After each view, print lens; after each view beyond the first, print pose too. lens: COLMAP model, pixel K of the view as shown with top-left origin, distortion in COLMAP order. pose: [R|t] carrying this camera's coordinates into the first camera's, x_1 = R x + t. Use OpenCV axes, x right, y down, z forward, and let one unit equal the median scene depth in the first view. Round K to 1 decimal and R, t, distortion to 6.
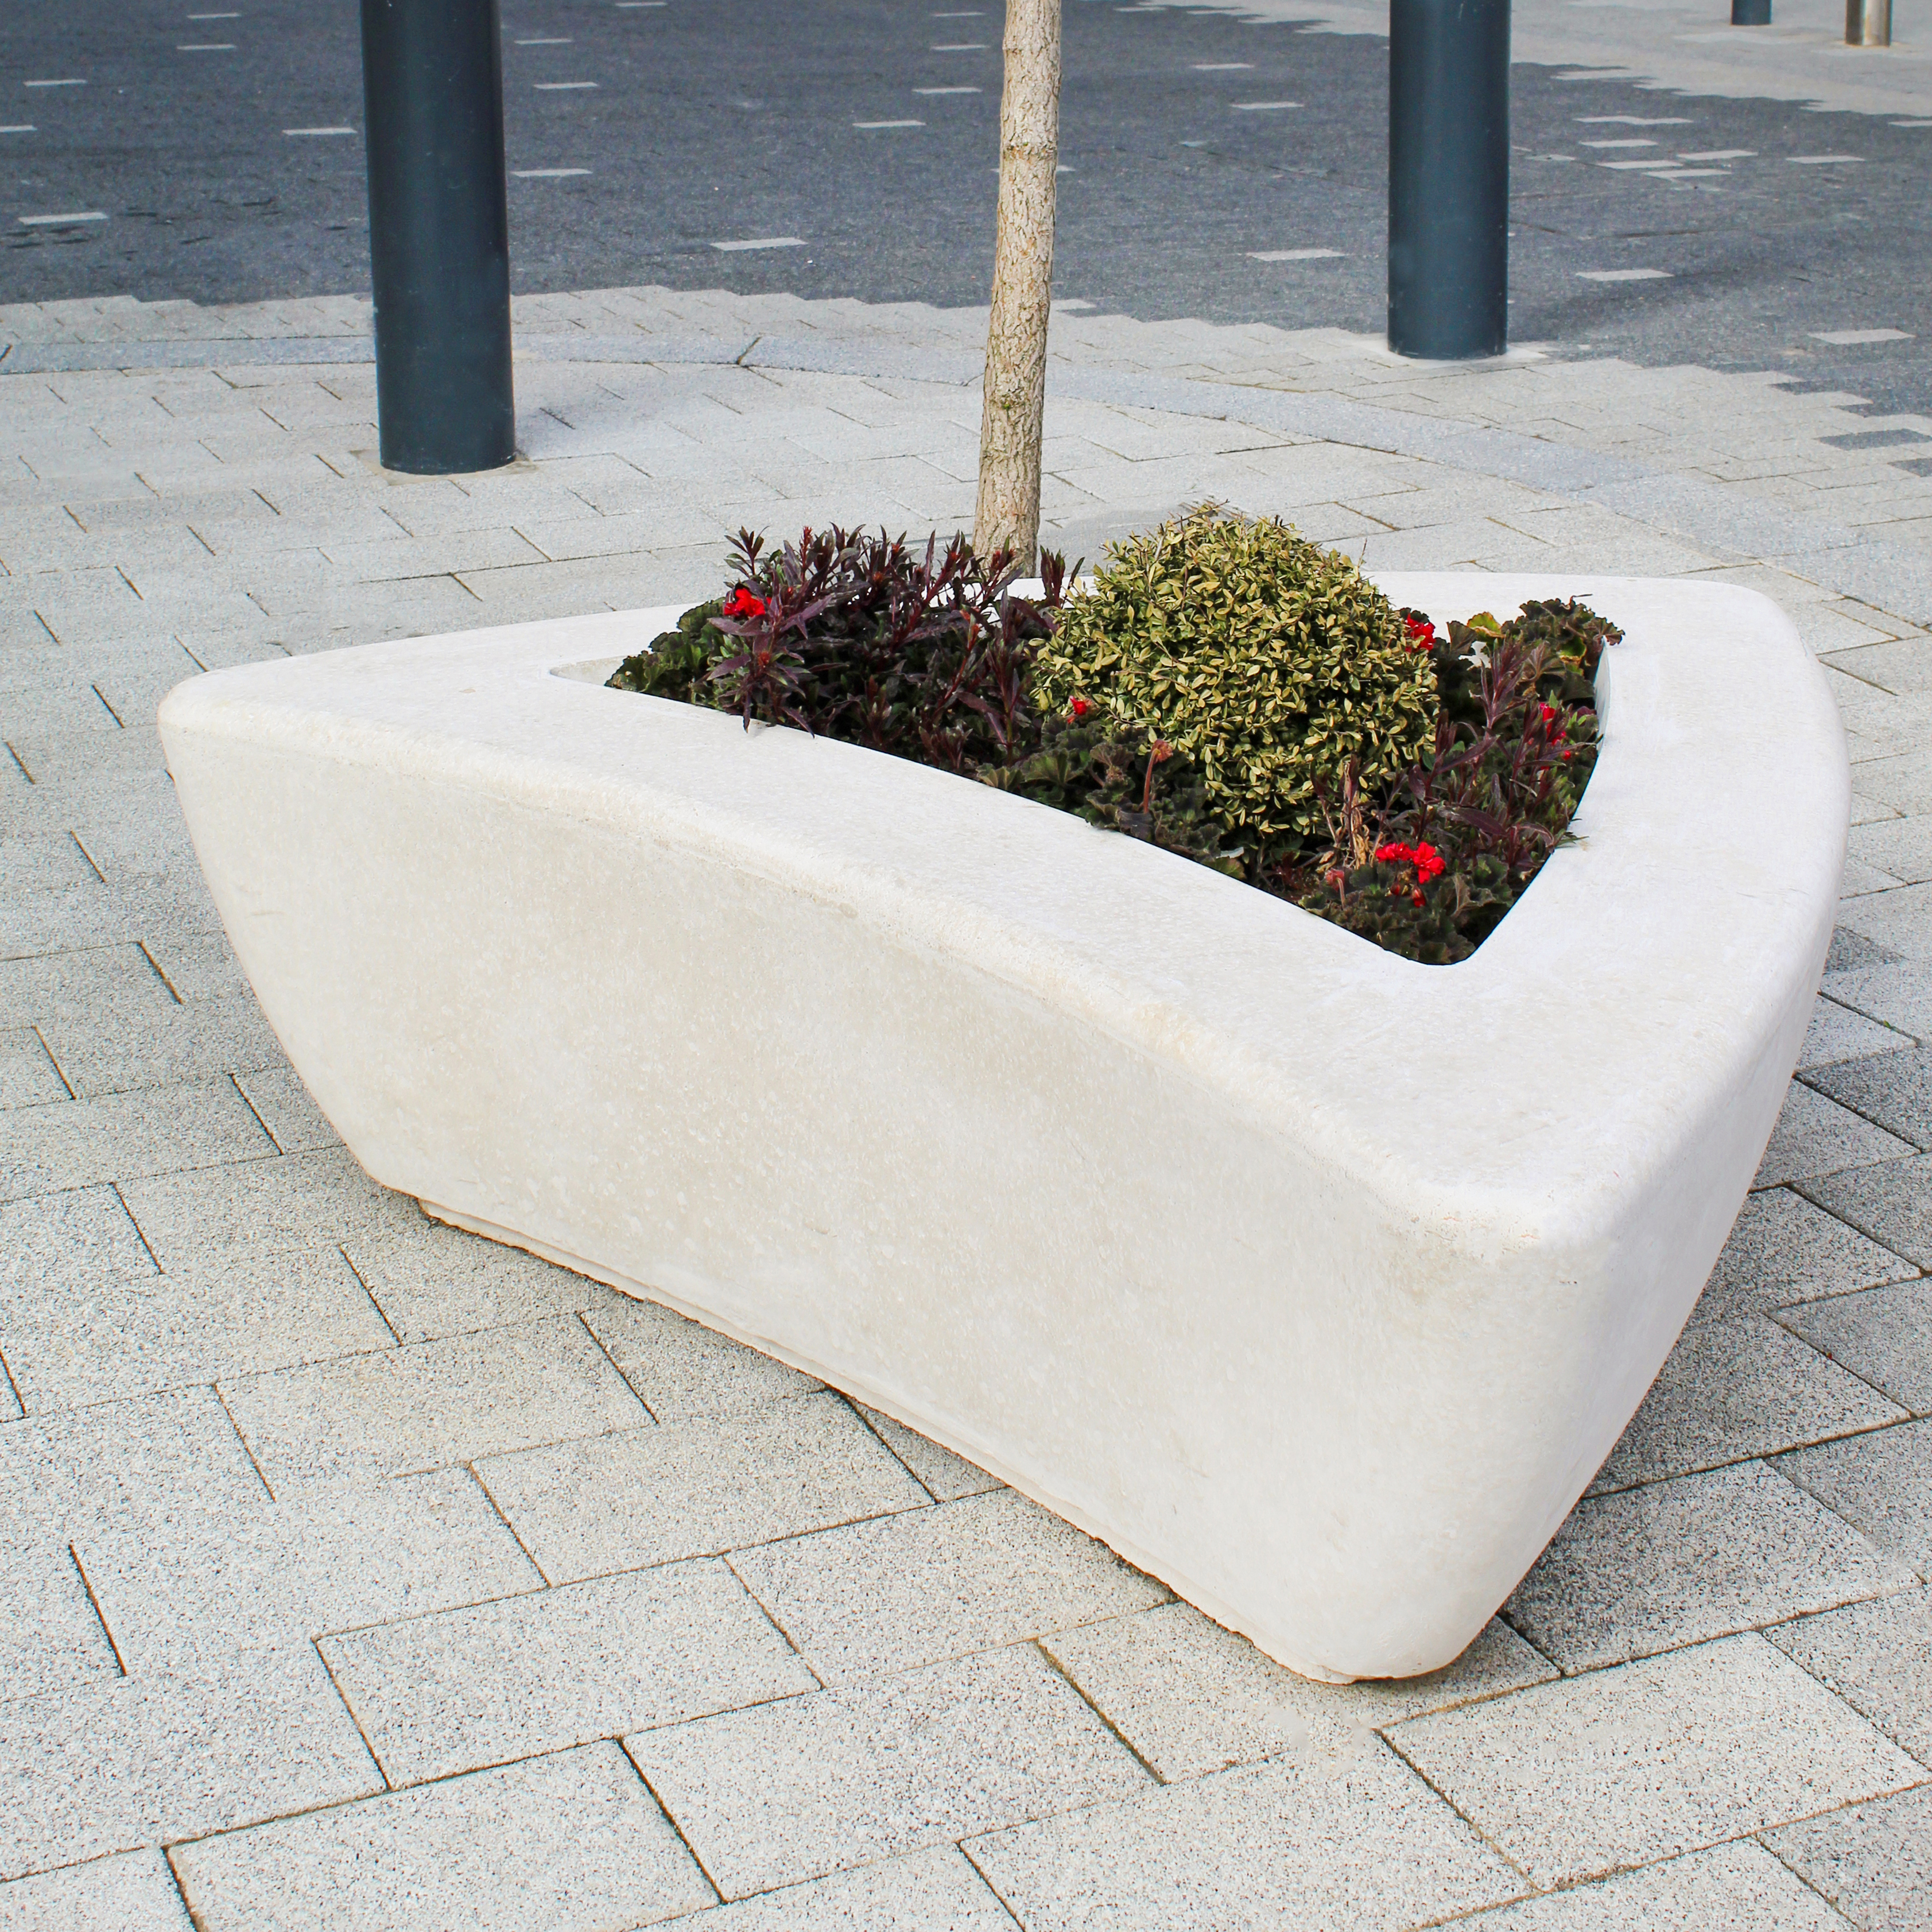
lens RADIAL K [[3869.7, 0, 966.0], [0, 3869.7, 966.0], [0, 0, 1]] dist [-0.062601, -0.101052]
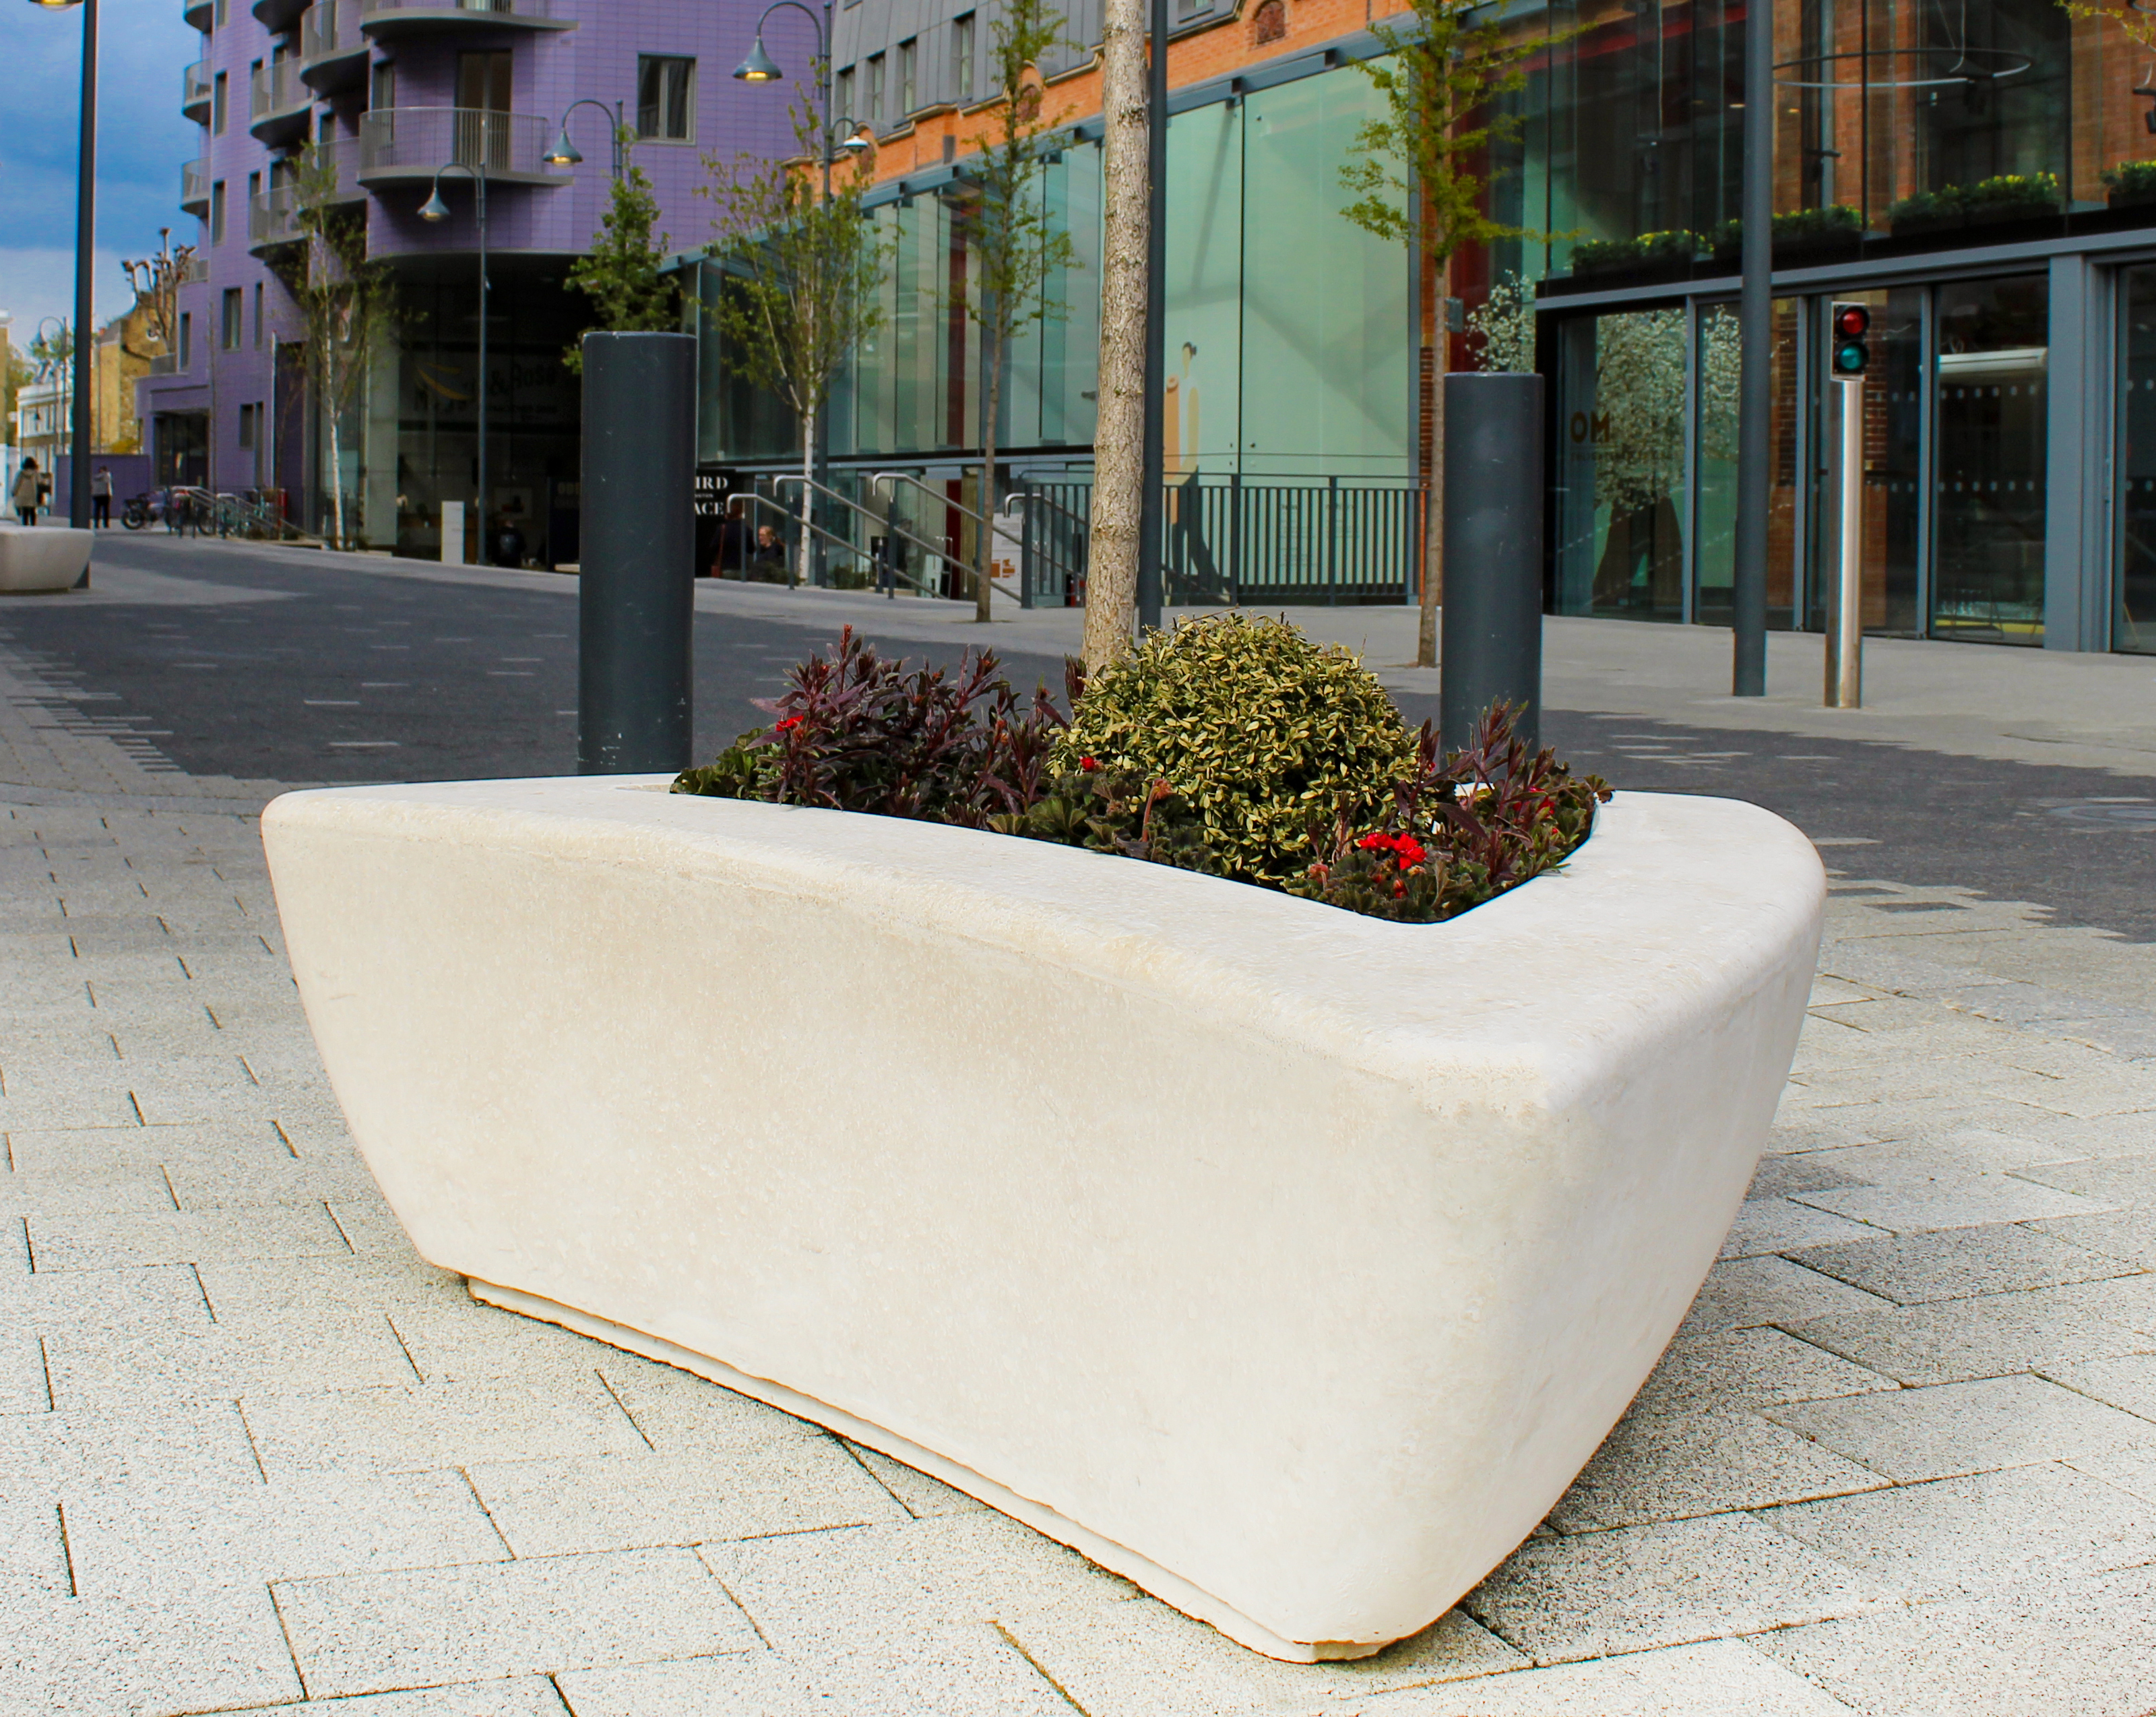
lens RADIAL K [[3064.9, 0, 964.6], [0, 3064.9, 858.0], [0, 0, 1]] dist [-0.170748, 0.131540]
pose [[0.997831, 0.029702, -0.058745, 0.046256], [-0.041971, 0.974559, -0.220164, 0.144660], [0.050711, 0.222152, 0.973692, 0.195774]]
